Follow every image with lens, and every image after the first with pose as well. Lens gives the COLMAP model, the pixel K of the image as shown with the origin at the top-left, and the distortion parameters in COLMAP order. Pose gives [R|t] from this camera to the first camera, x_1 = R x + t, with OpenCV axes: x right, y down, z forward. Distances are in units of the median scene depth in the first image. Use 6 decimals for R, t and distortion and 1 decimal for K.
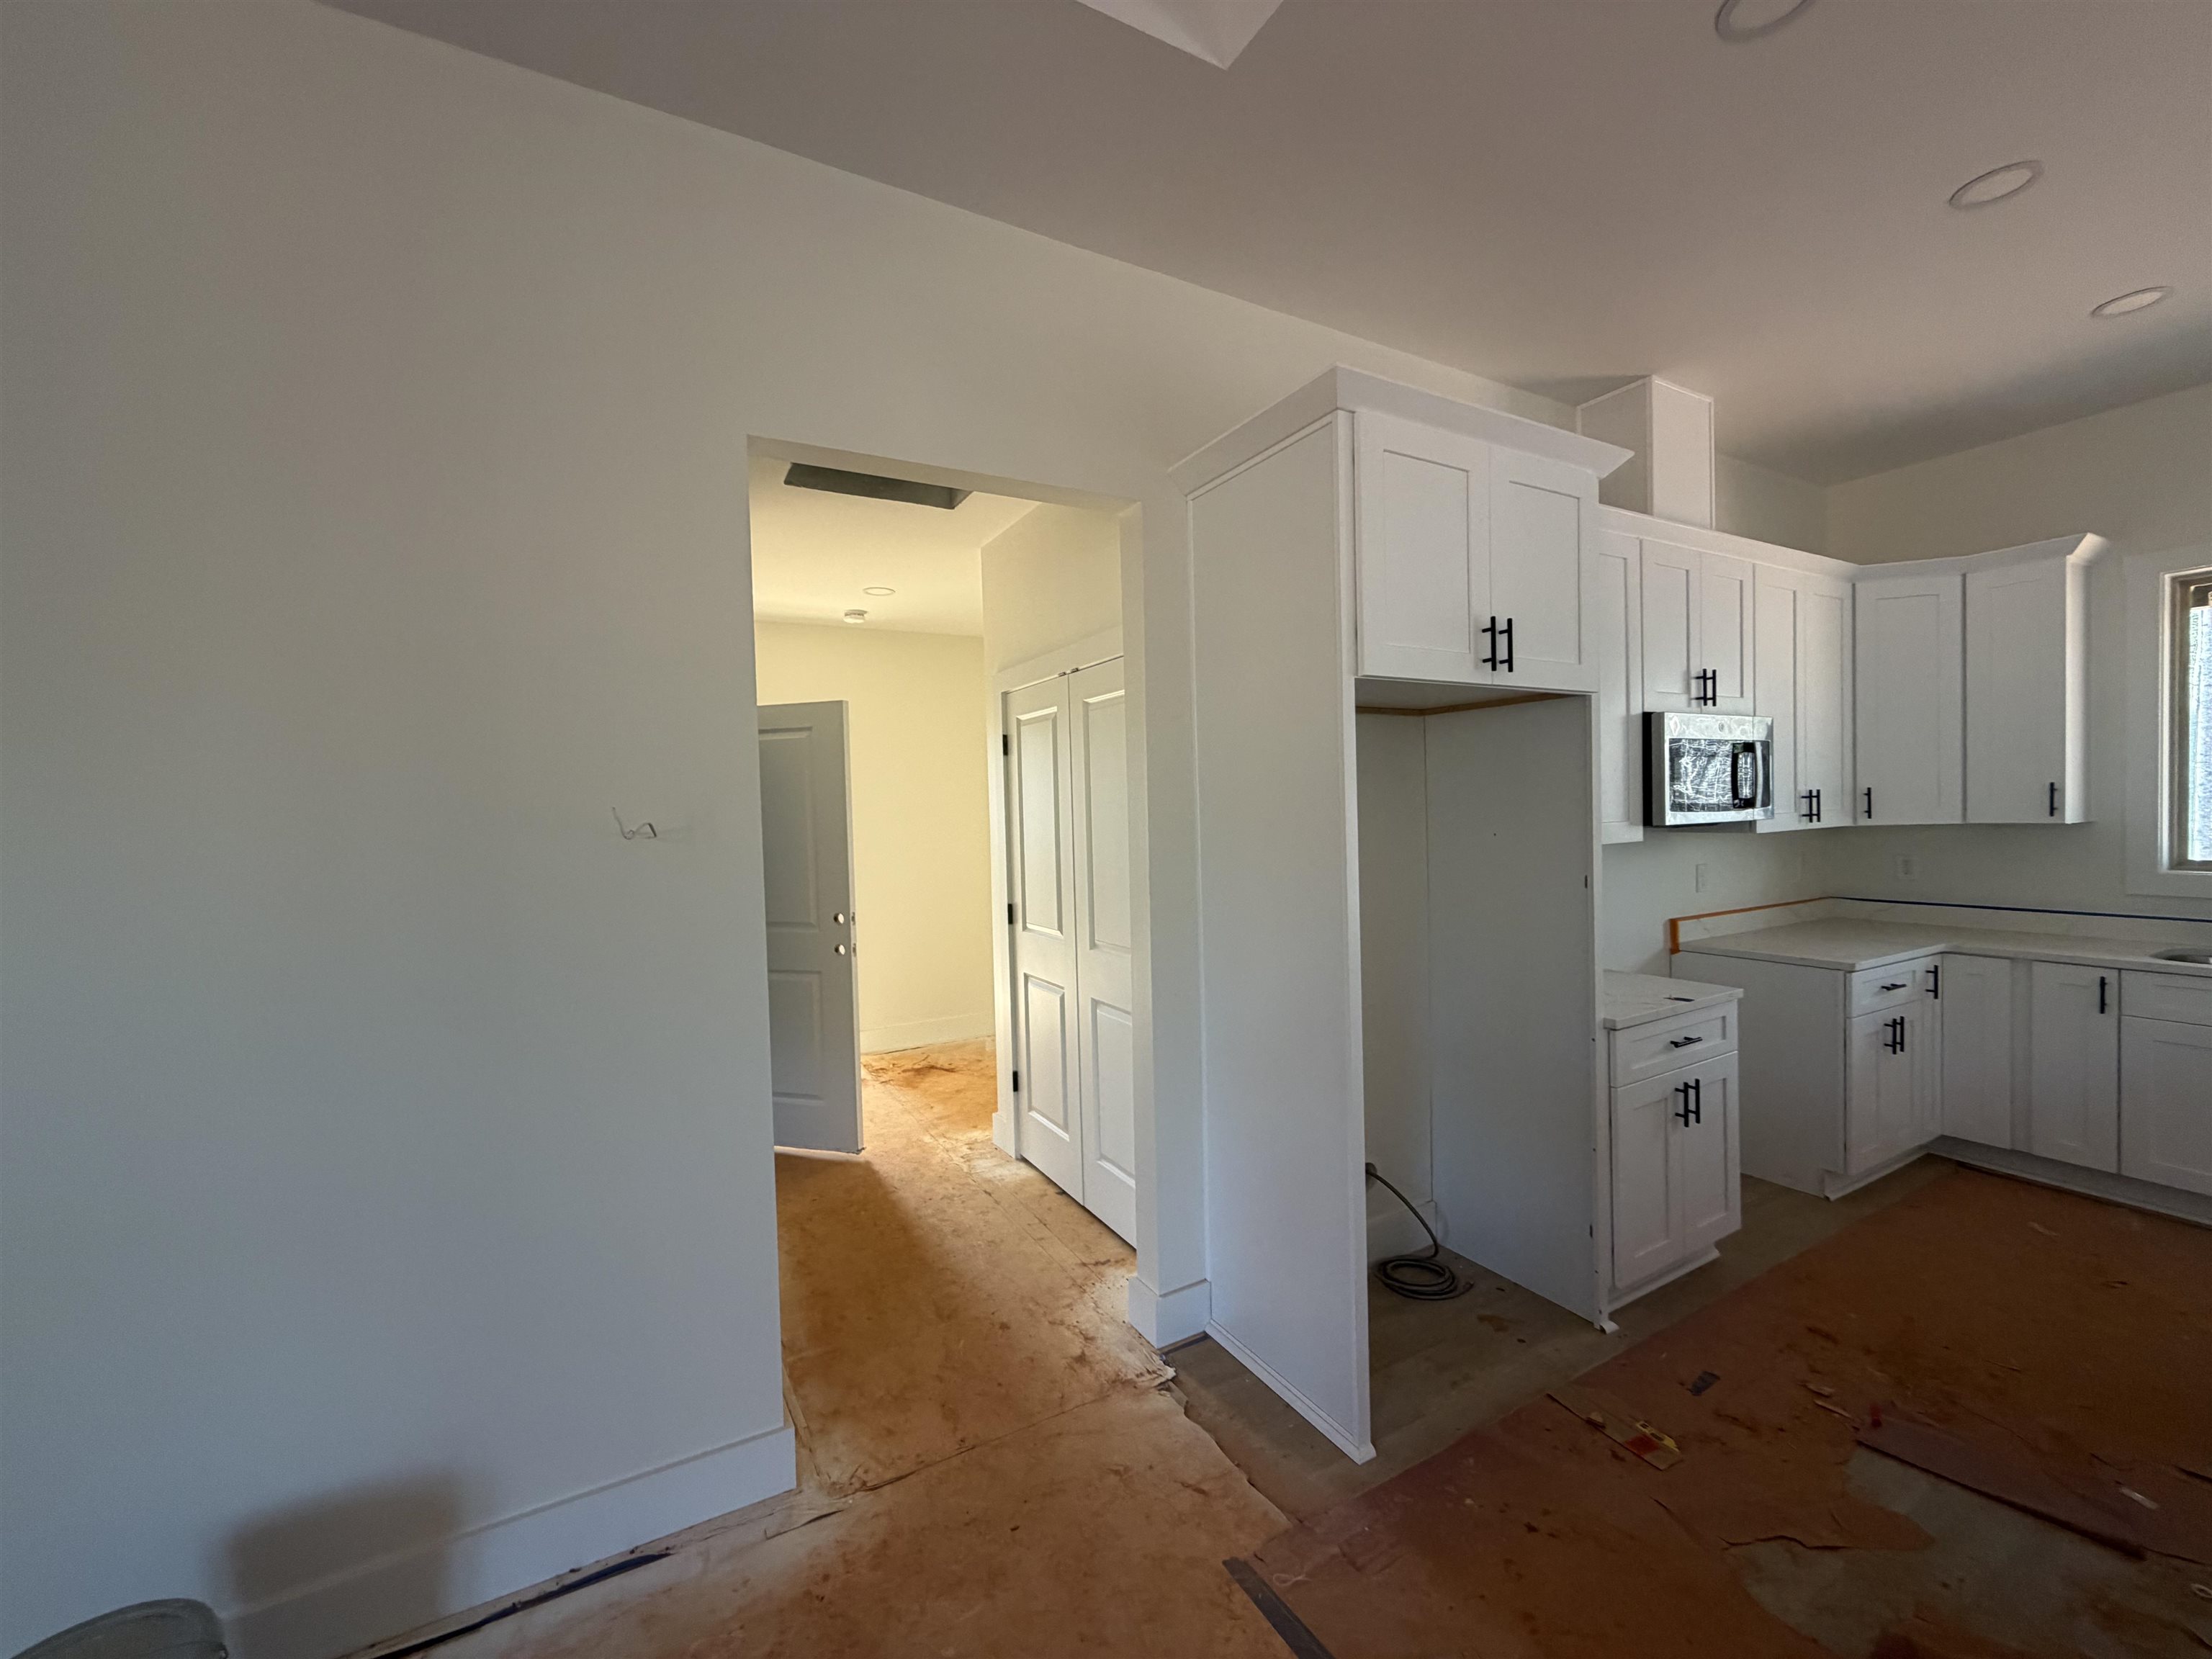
lens RADIAL K [[881.8, 0, 1106.0], [0, 881.8, 829.5], [0, 0, 1]] dist [-0.002100, -0.000271]
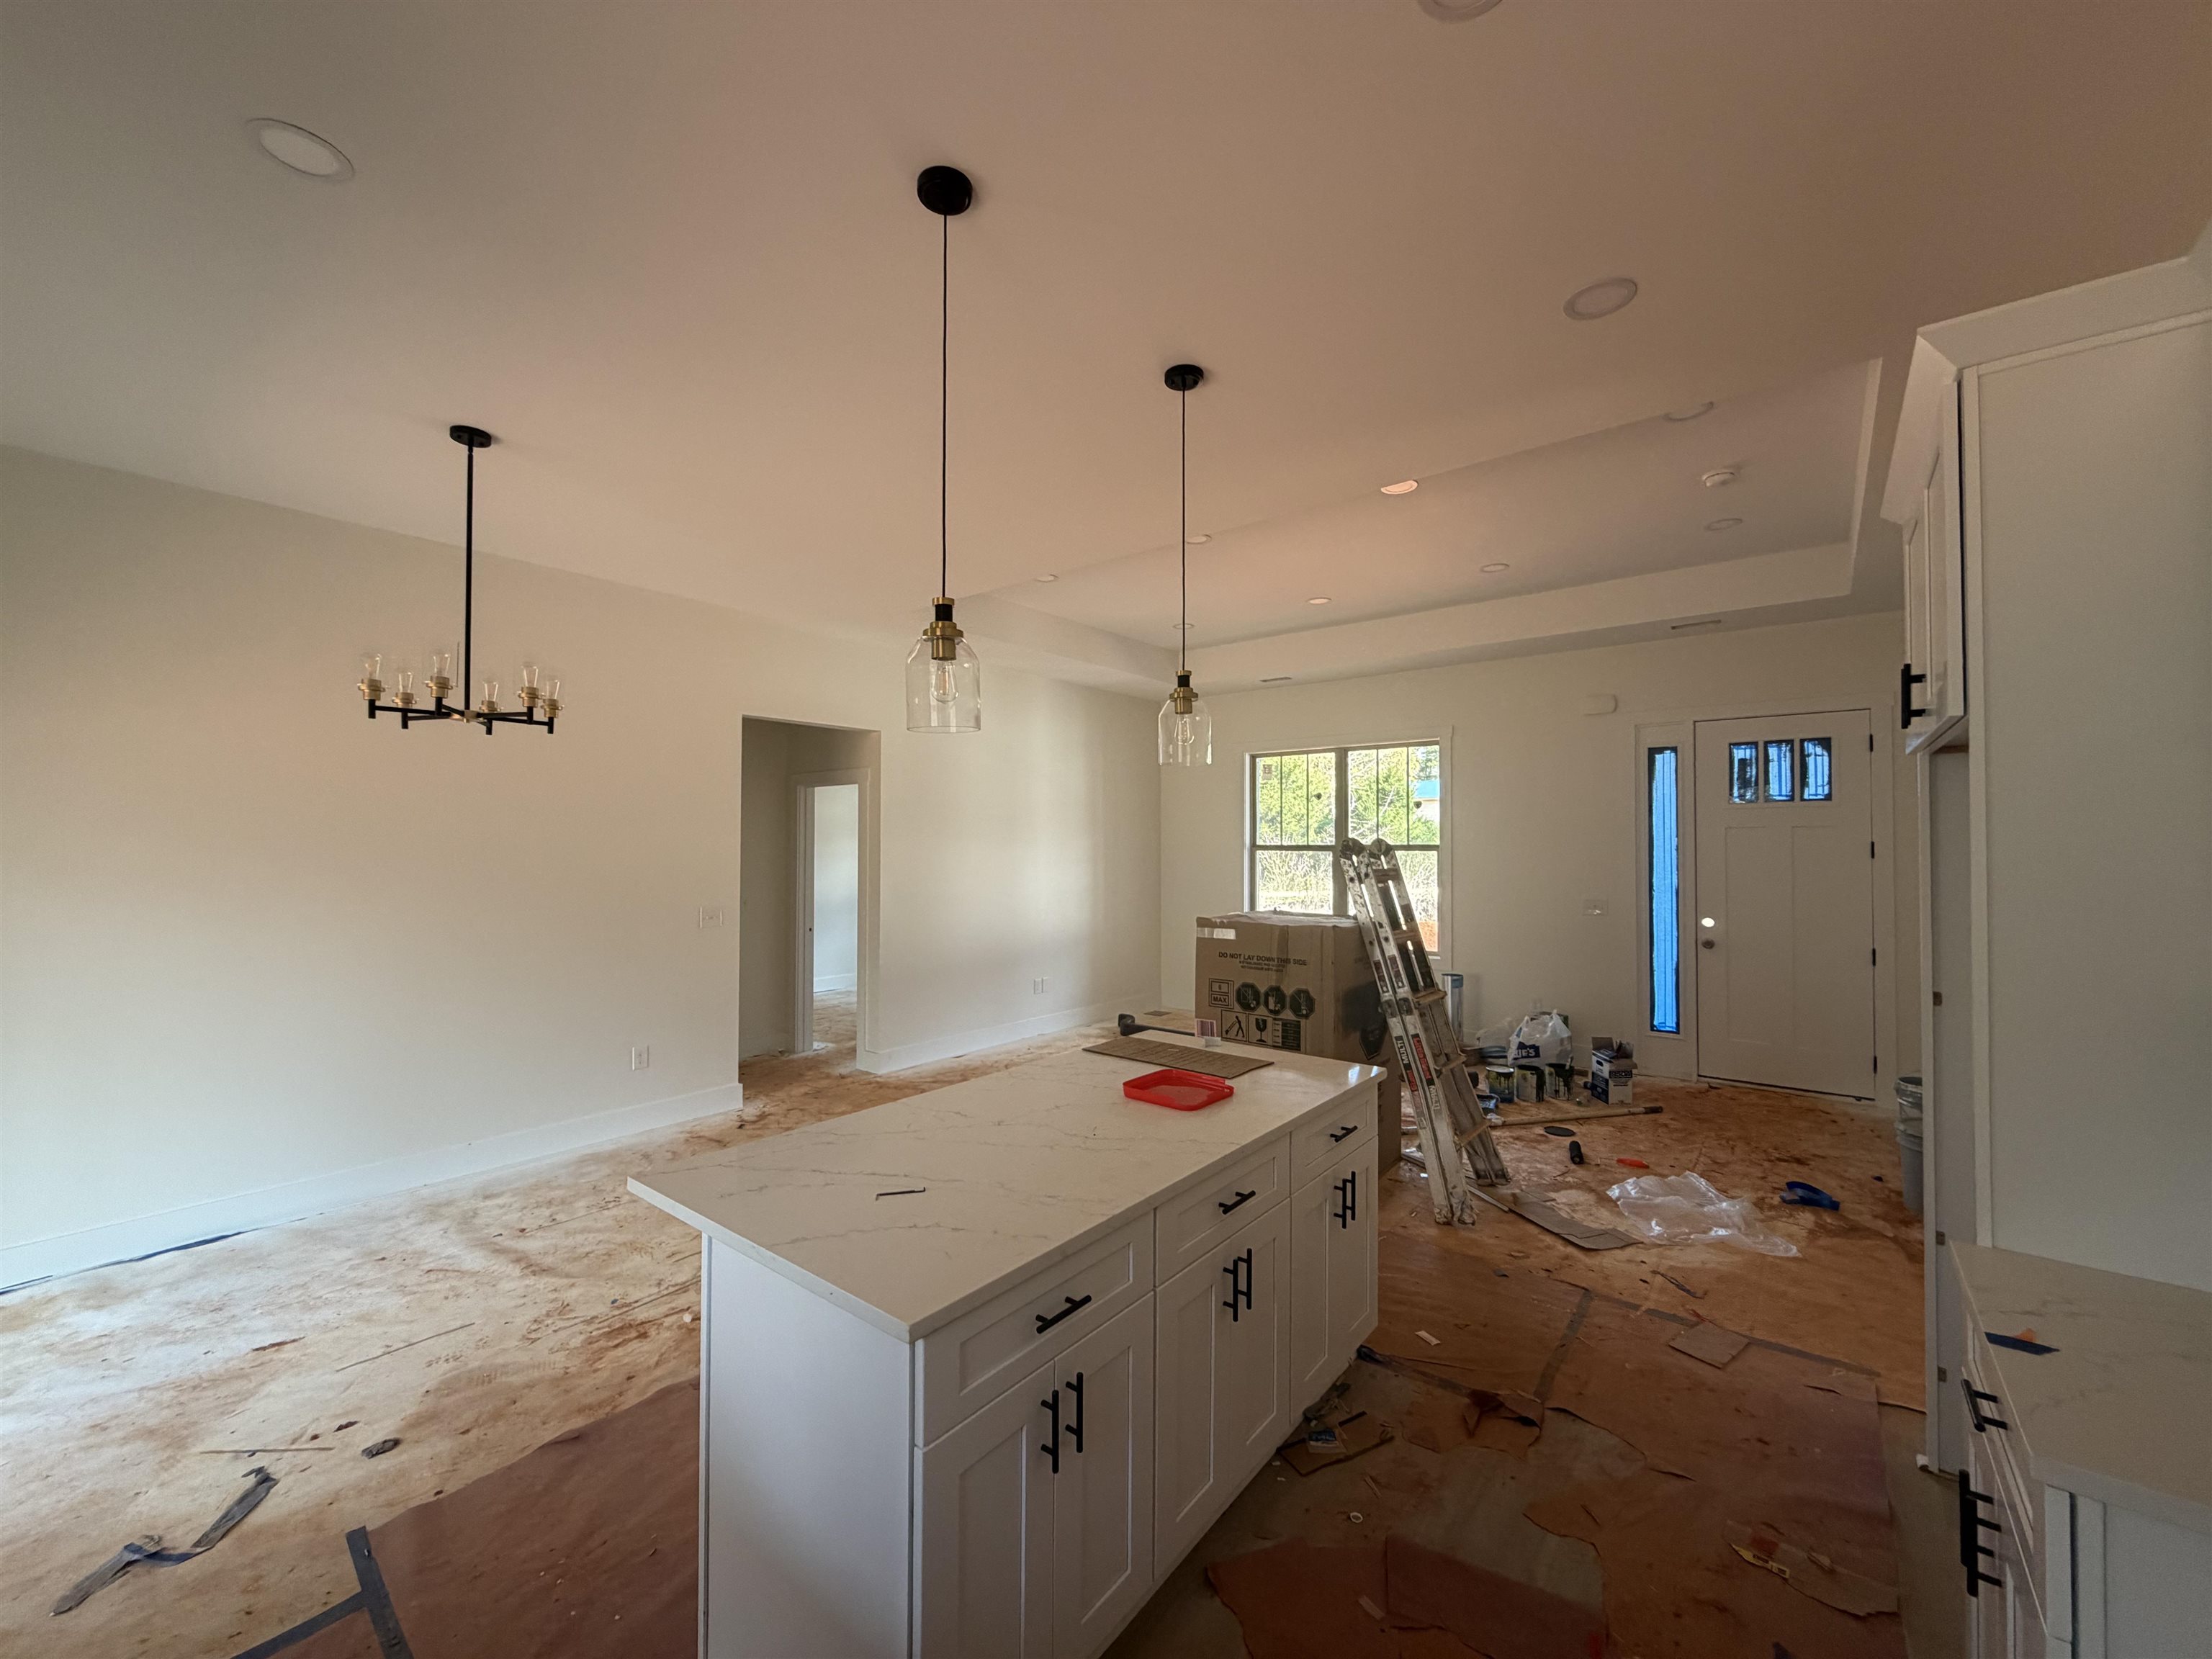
lens RADIAL K [[878.4, 0, 1098.5], [0, 878.4, 830.7], [0, 0, 1]] dist [0.000471, -0.000154]
pose [[-0.926925, 0.018483, -0.374790, 0.979818], [0.013119, 0.999772, 0.016859, -0.064685], [0.375016, 0.010710, -0.926956, 0.967499]]
